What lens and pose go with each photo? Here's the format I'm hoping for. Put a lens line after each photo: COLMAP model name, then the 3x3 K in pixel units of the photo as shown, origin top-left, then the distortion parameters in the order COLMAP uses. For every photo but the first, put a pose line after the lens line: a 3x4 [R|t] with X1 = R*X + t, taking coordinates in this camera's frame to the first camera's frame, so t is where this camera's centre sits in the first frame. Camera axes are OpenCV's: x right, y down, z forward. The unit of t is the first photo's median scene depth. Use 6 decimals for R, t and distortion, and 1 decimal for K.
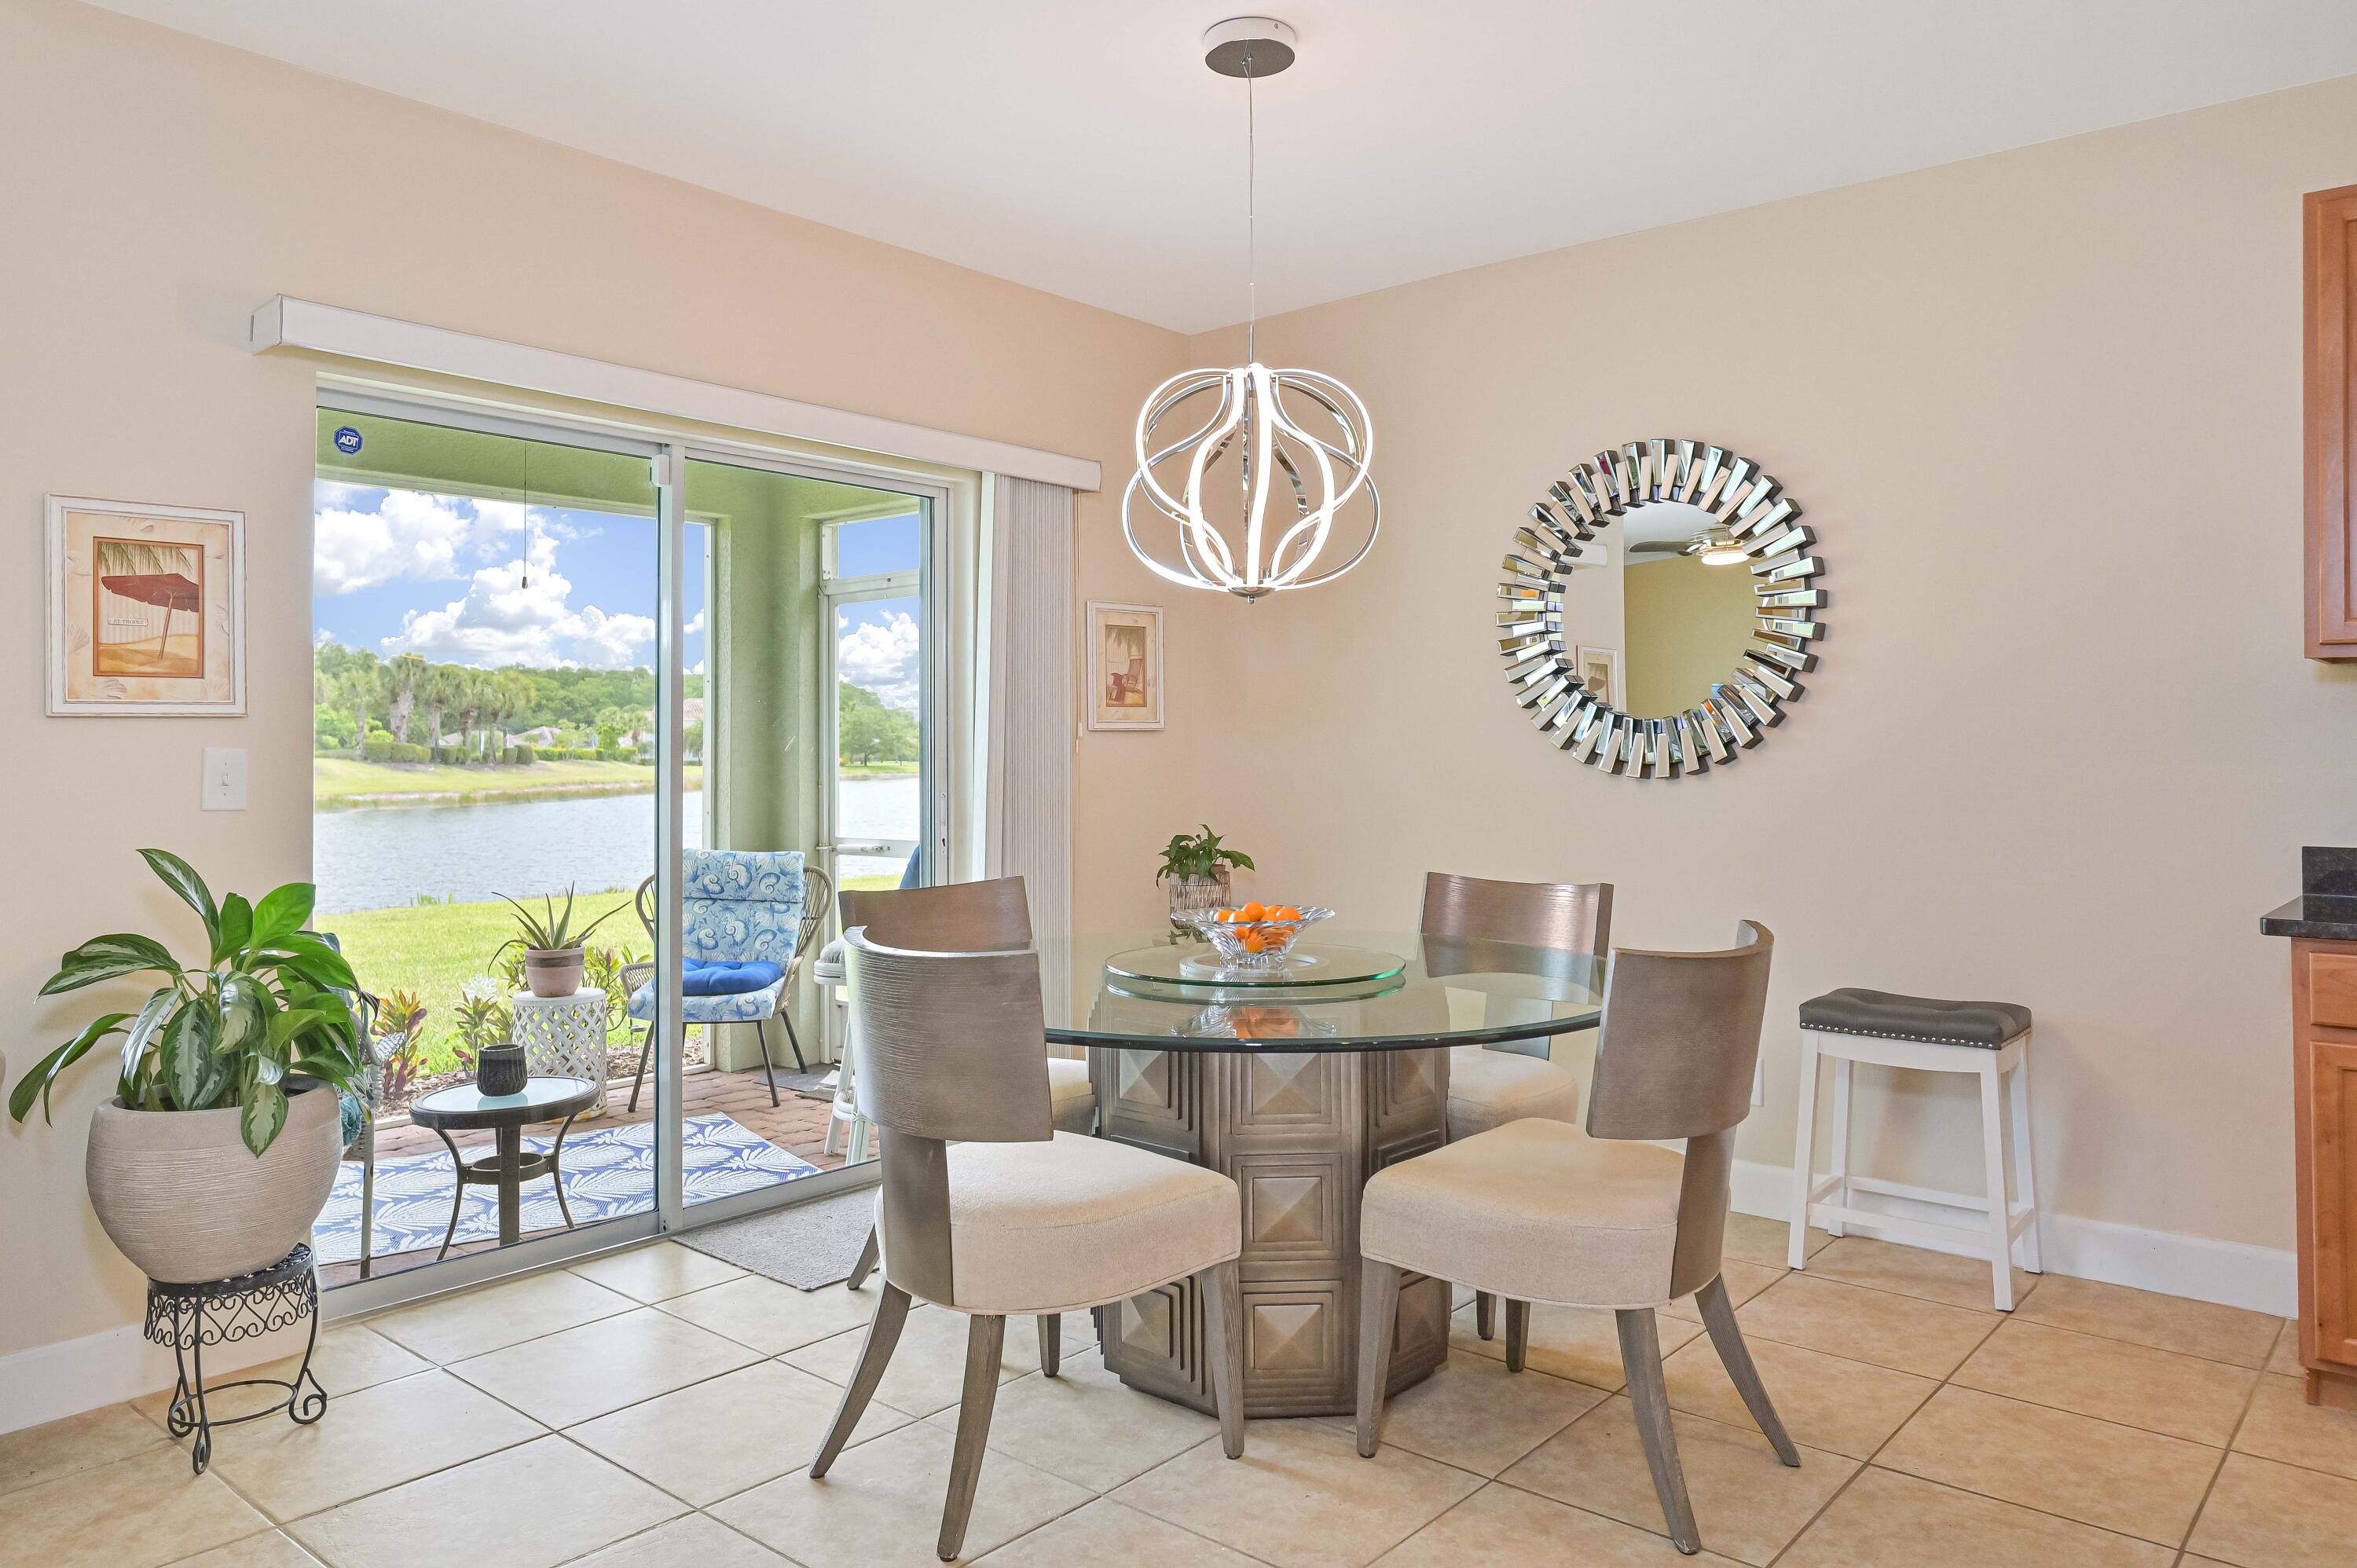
lens RADIAL K [[1616.6, 0, 1172.2], [0, 1616.6, 714.8], [0, 0, 1]] dist [-0.000110, 0.003851]
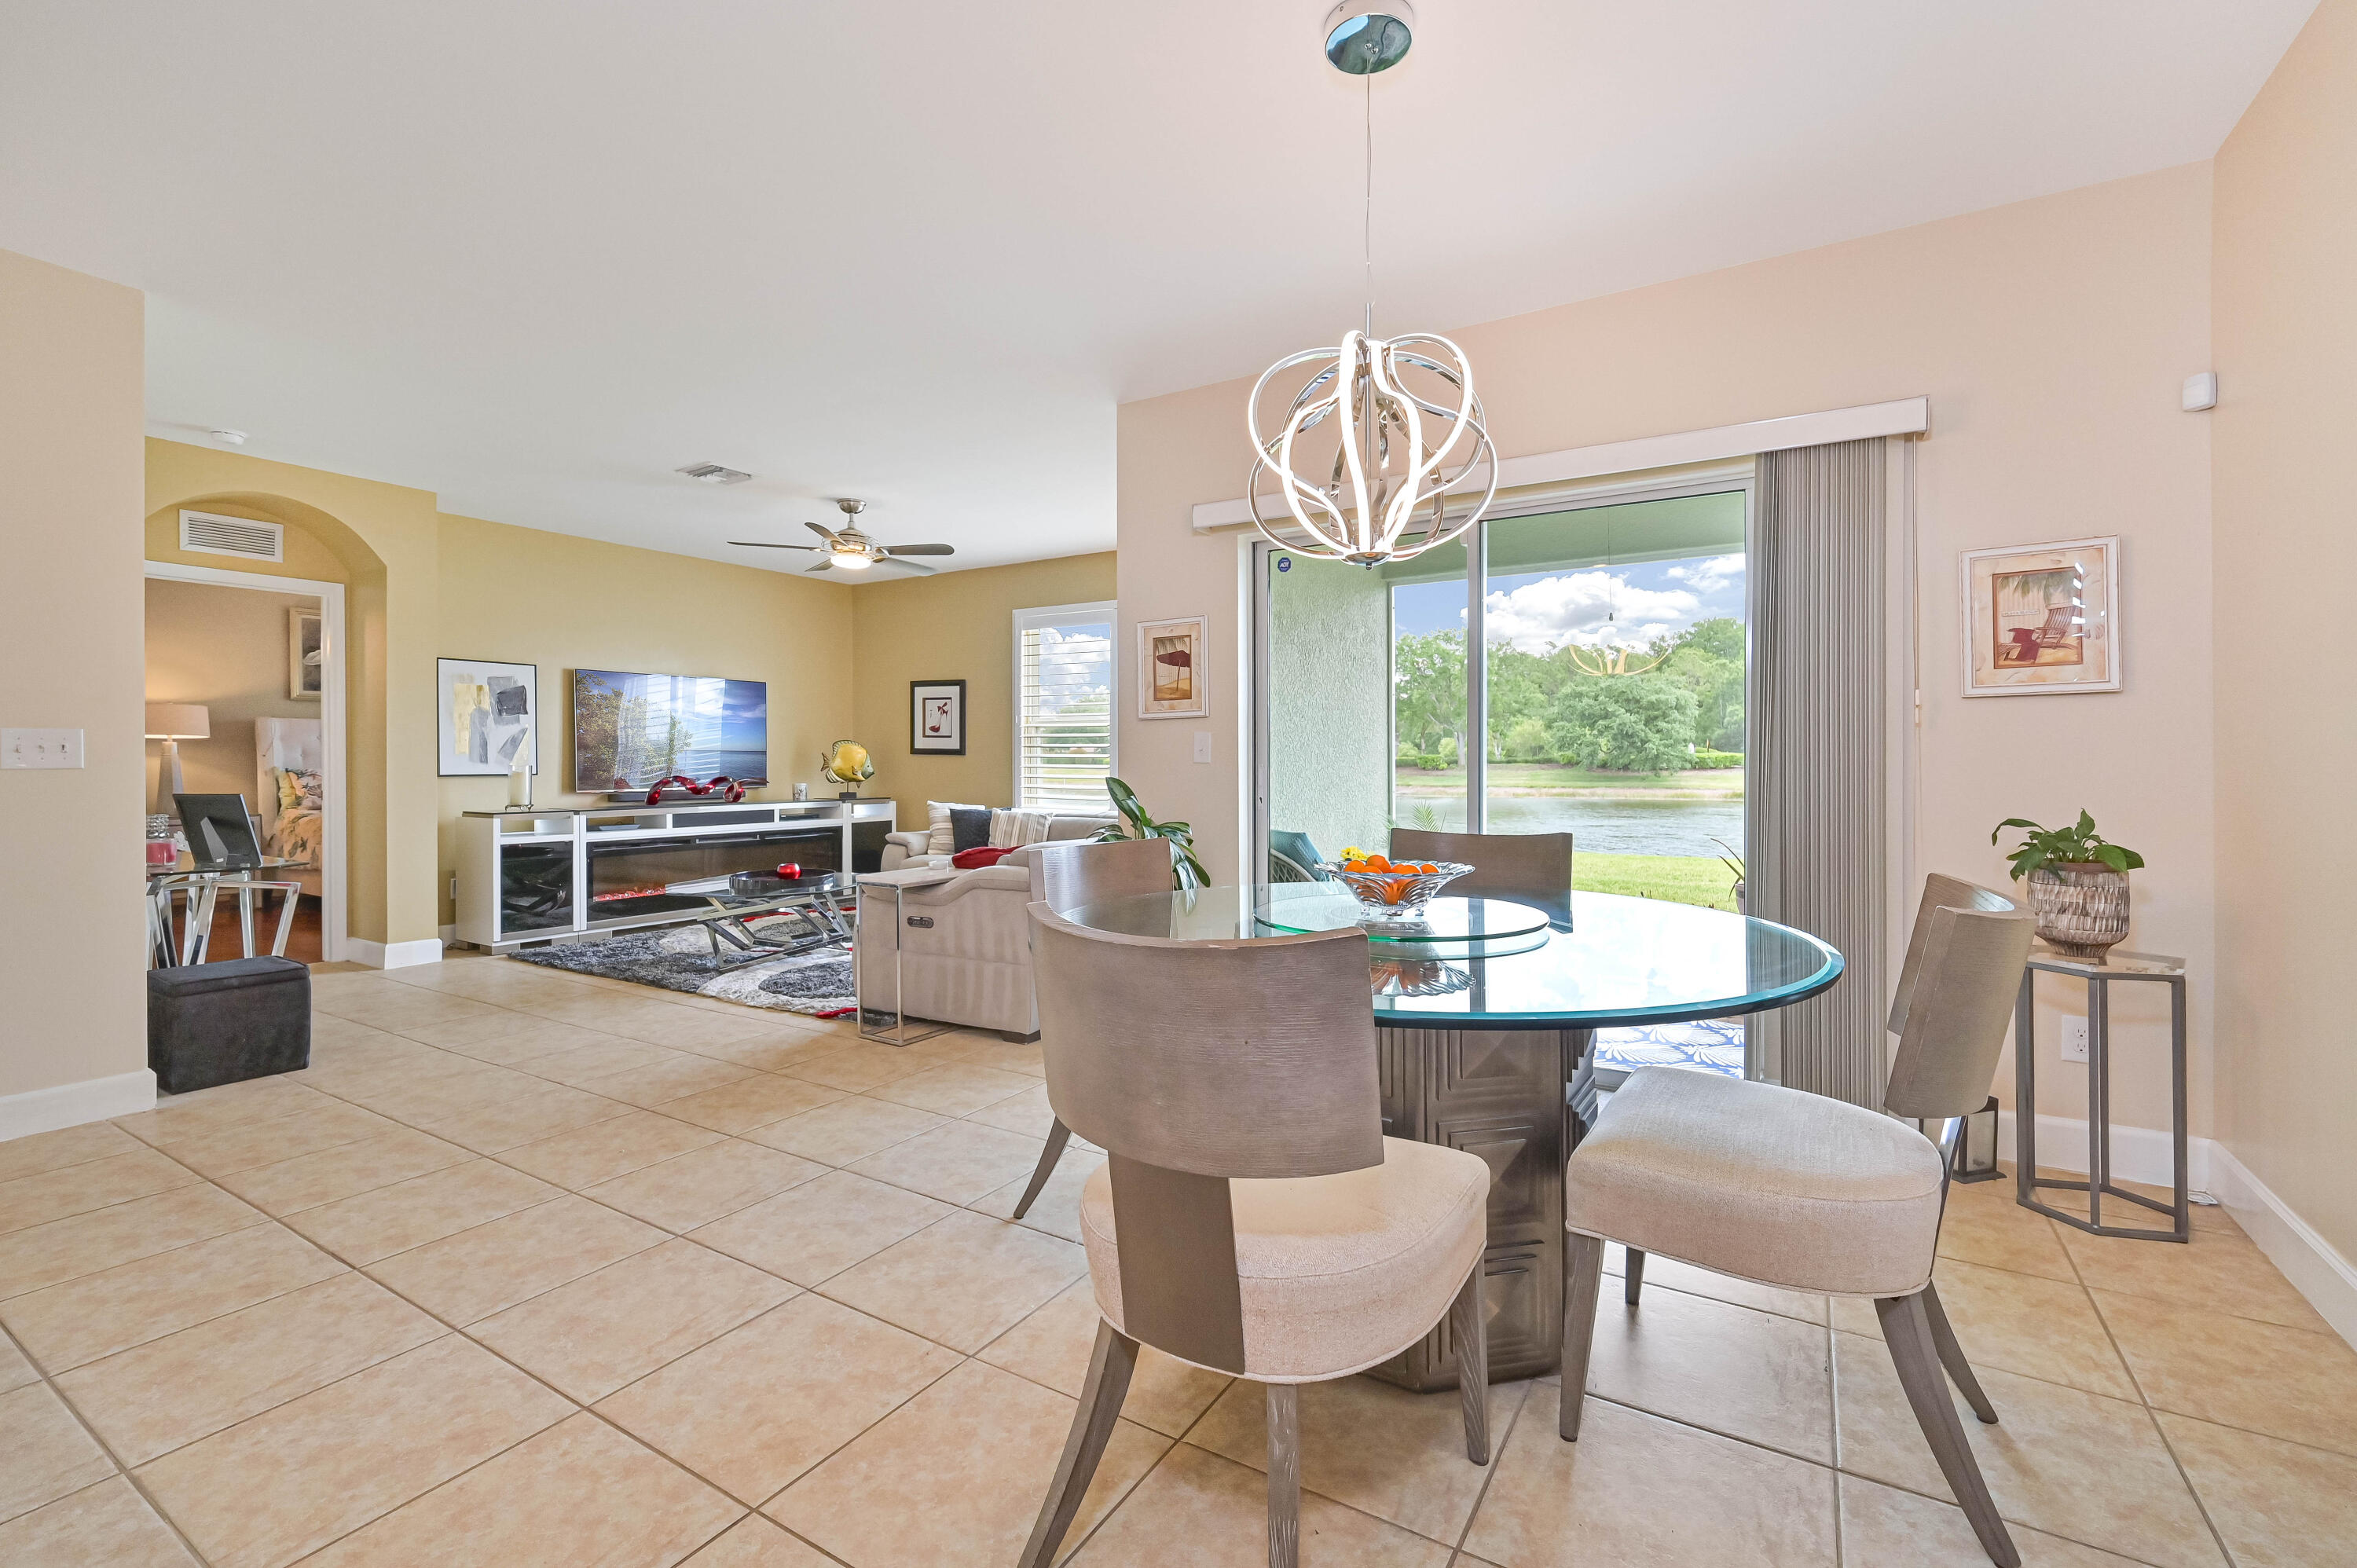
lens RADIAL K [[1016.9, 0, 1187.1], [0, 1016.9, 773.3], [0, 0, 1]] dist [-0.000277, -0.000678]
pose [[0.165049, 0.013591, -0.986192, 0.684220], [0.024701, 0.999534, 0.017909, 0.049158], [0.985976, -0.027316, 0.164637, 0.769641]]
